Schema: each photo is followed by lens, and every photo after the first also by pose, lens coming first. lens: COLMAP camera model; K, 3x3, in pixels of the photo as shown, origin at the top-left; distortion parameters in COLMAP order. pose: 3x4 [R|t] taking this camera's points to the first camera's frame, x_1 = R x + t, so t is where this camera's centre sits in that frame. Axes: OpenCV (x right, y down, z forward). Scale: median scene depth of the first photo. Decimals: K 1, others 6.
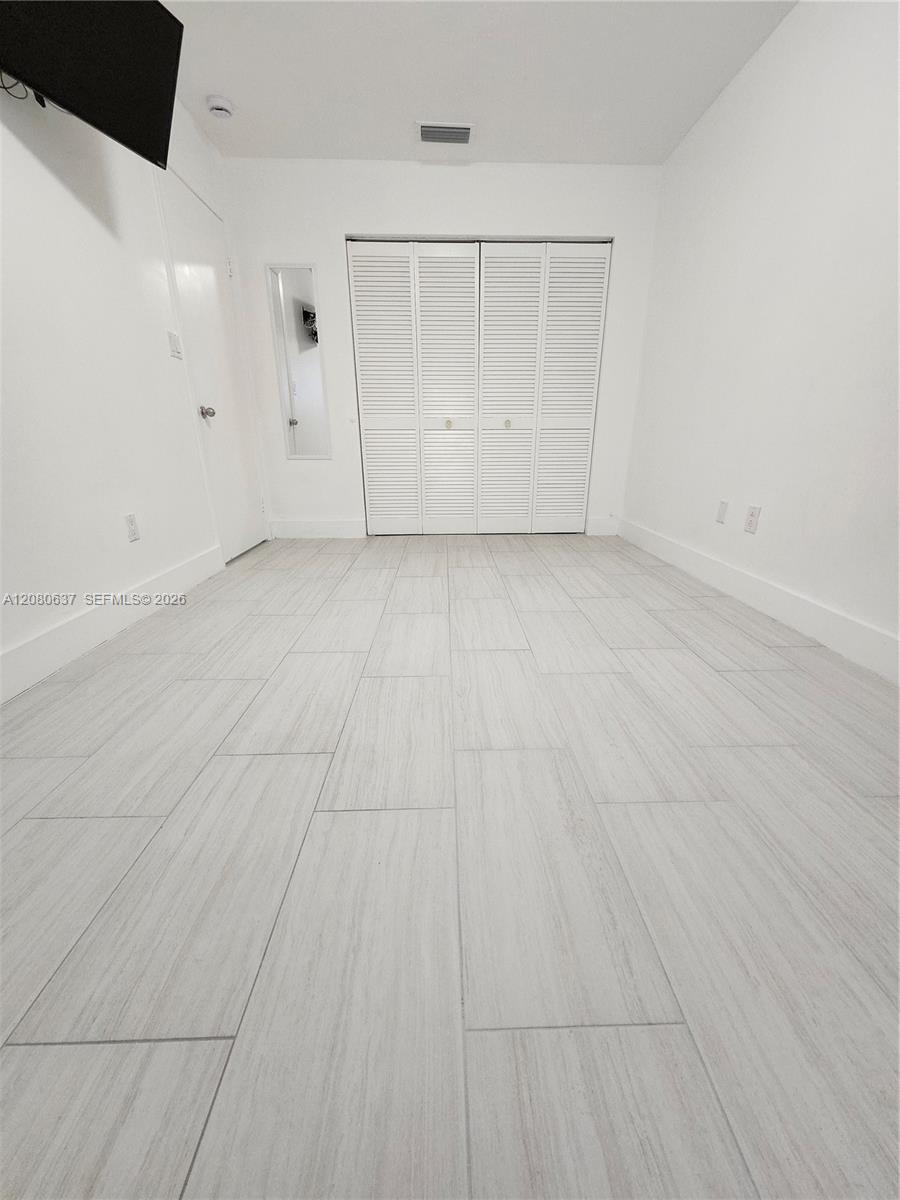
lens RADIAL K [[472.5, 0, 455.3], [0, 472.5, 631.7], [0, 0, 1]] dist [0.000664, -0.000335]
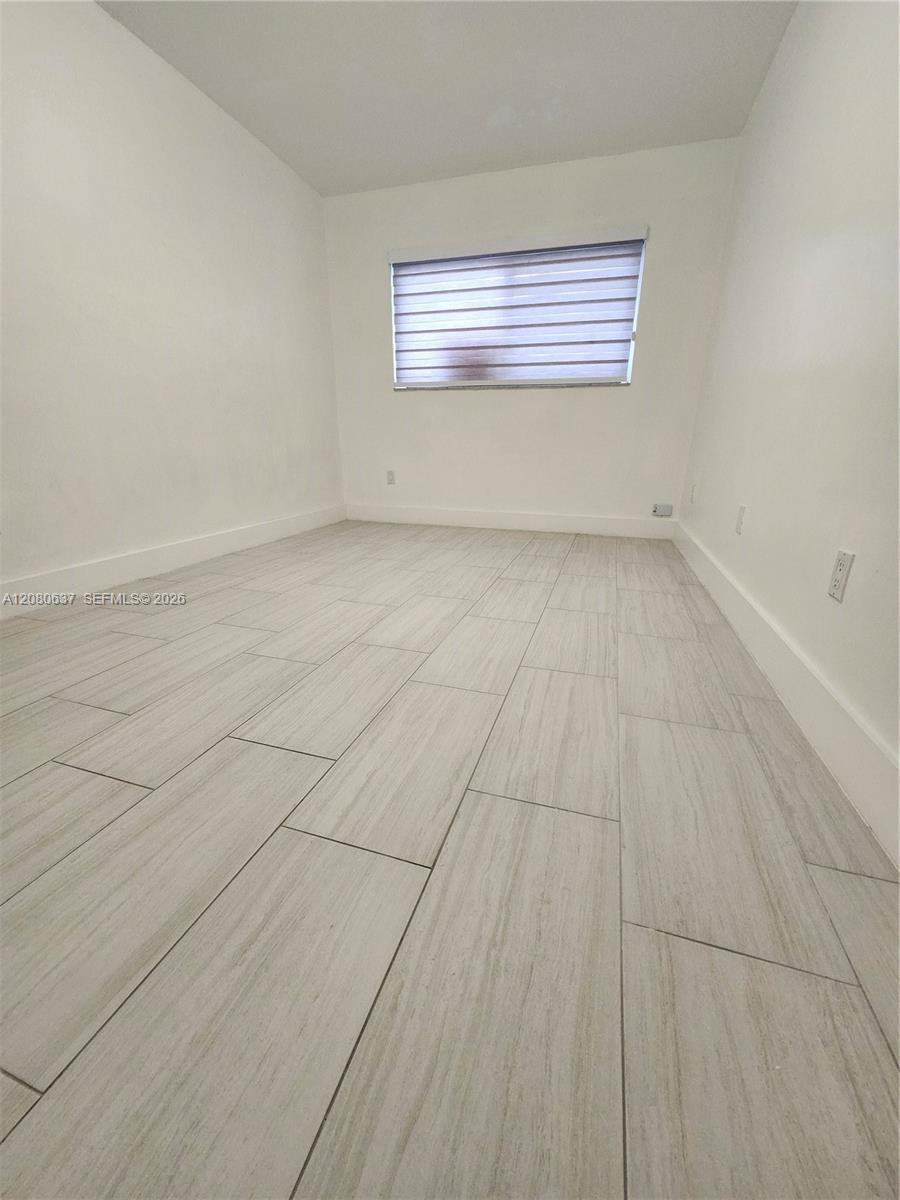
lens RADIAL K [[472.5, 0, 450.9], [0, 472.5, 599.6], [0, 0, 1]] dist [0.000664, -0.000335]
pose [[-0.943132, -0.111043, 0.313322, -0.406955], [0.118937, 0.767436, 0.629997, -0.570333], [-0.310412, 0.631436, -0.710587, 1.460429]]
